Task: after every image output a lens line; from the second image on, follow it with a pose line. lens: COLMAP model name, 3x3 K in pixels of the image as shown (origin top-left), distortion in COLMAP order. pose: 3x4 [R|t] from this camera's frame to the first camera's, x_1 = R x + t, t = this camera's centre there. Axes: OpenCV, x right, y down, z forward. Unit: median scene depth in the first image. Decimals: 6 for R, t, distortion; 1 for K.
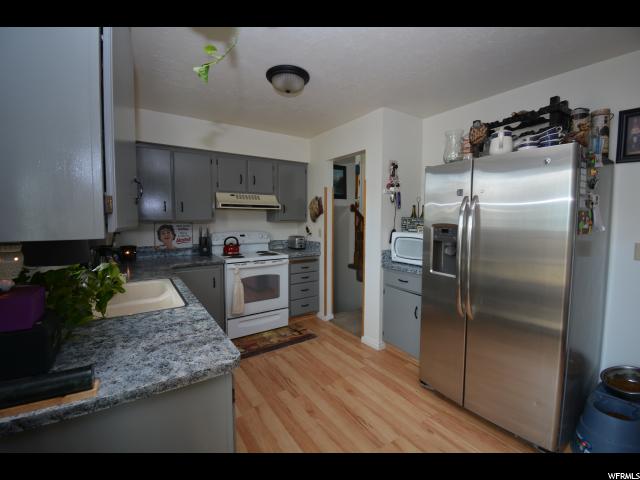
lens RADIAL K [[282.6, 0, 320.0], [0, 282.6, 237.8], [0, 0, 1]] dist [-0.002936, -0.001369]
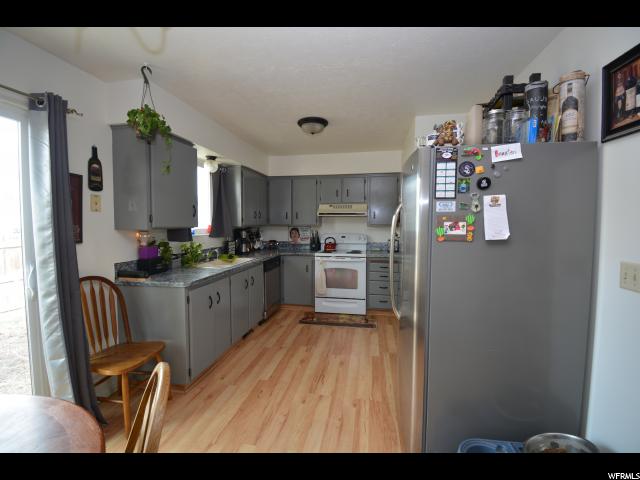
lens RADIAL K [[282.6, 0, 318.3], [0, 282.6, 239.0], [0, 0, 1]] dist [-0.002936, -0.001369]
pose [[0.711848, 0.039130, -0.701242, 0.621267], [-0.048751, 0.998791, 0.006245, -0.001430], [0.700639, 0.029741, 0.712896, 0.022849]]
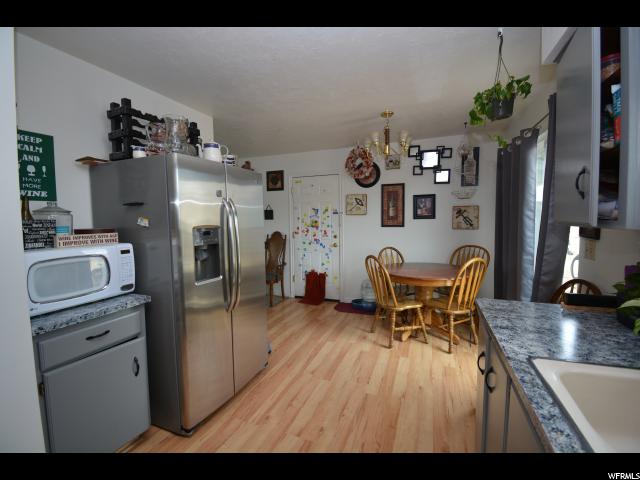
lens RADIAL K [[282.6, 0, 319.4], [0, 282.6, 236.5], [0, 0, 1]] dist [-0.002936, -0.001369]
pose [[-0.570272, -0.054682, 0.819634, -0.324689], [0.067156, 0.991339, 0.112862, -0.059438], [-0.818706, 0.119405, -0.561661, 0.784481]]
